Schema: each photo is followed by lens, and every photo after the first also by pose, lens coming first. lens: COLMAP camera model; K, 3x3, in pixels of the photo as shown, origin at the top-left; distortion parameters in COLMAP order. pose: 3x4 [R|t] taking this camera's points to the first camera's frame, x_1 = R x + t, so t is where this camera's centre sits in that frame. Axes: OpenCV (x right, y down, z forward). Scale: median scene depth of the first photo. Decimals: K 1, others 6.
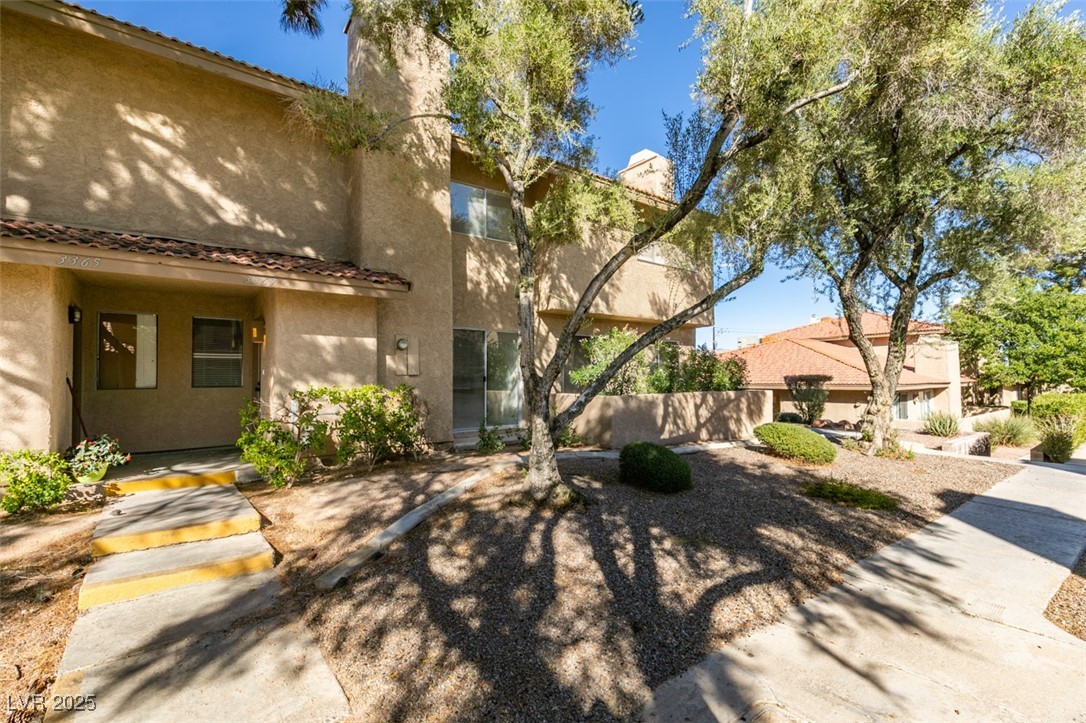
lens RADIAL K [[484.1, 0, 542.0], [0, 484.1, 369.4], [0, 0, 1]] dist [0.002278, -0.000204]
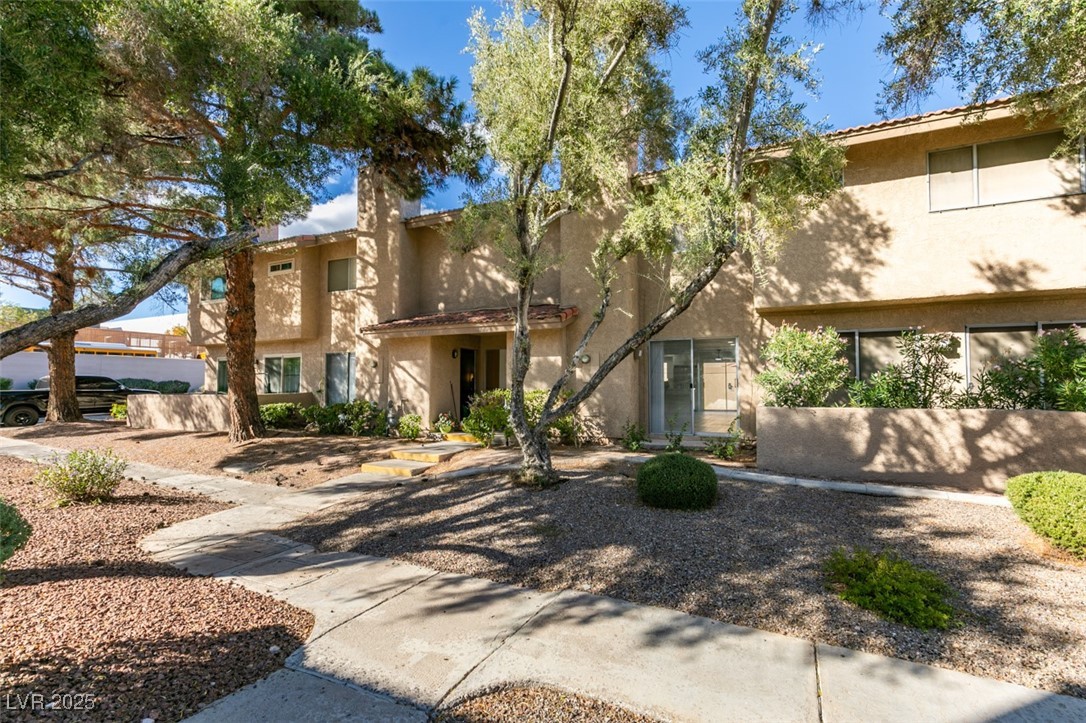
lens RADIAL K [[484.9, 0, 539.9], [0, 484.9, 371.5], [0, 0, 1]] dist [0.004855, 0.000012]
pose [[0.444766, -0.021096, -0.895398, 0.983596], [0.013810, 0.999765, -0.016695, 0.001966], [0.895540, -0.004940, 0.444953, 0.360247]]
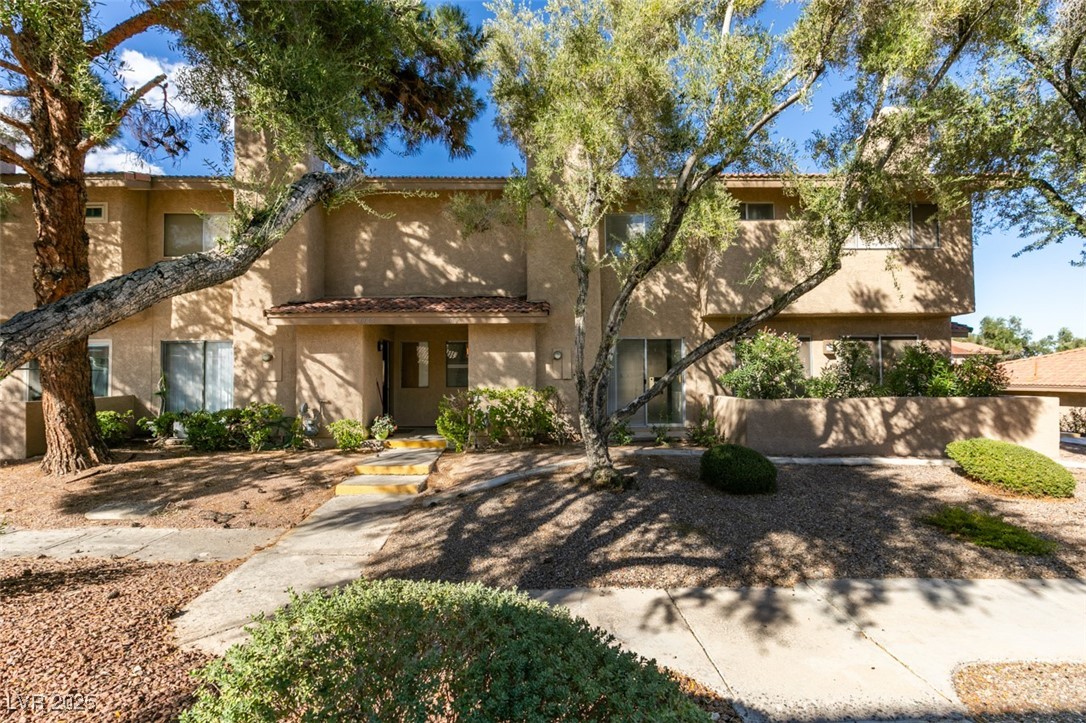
lens RADIAL K [[484.9, 0, 539.9], [0, 484.9, 371.5], [0, 0, 1]] dist [0.004855, 0.000012]
pose [[0.803158, -0.009936, -0.595683, 0.528517], [0.014299, 0.999894, 0.002602, -0.015727], [0.595594, -0.010607, 0.803215, -0.081187]]
